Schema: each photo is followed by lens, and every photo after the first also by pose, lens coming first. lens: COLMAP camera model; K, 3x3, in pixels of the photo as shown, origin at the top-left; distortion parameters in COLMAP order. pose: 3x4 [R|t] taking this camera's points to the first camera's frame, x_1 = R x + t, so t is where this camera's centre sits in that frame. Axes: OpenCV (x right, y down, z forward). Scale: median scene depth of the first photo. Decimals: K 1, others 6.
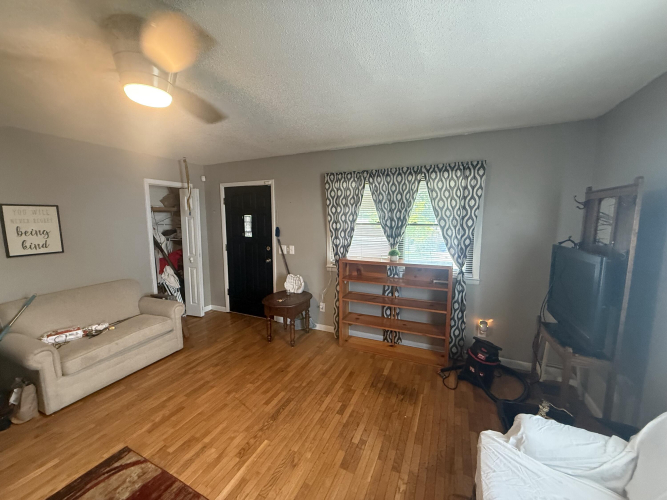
lens RADIAL K [[266.2, 0, 332.2], [0, 266.2, 249.6], [0, 0, 1]] dist [-0.000478, 0.000251]
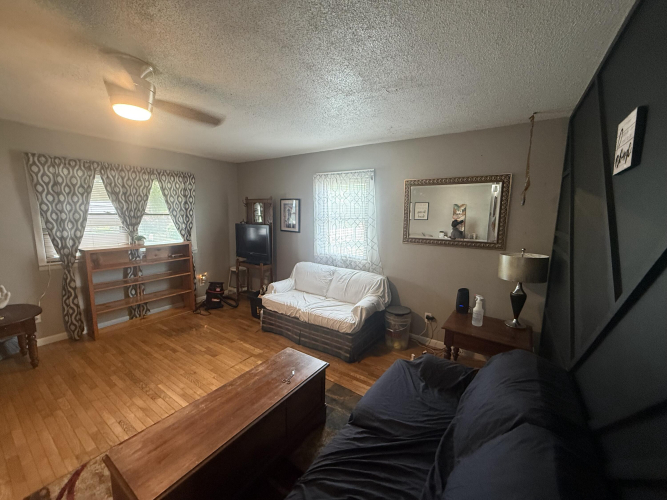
lens RADIAL K [[266.2, 0, 332.2], [0, 266.2, 249.6], [0, 0, 1]] dist [-0.000478, 0.000251]
pose [[0.162861, -0.130733, 0.977950, -0.799521], [0.104006, 0.987935, 0.114747, 0.016020], [-0.981152, 0.083025, 0.174493, -0.049310]]
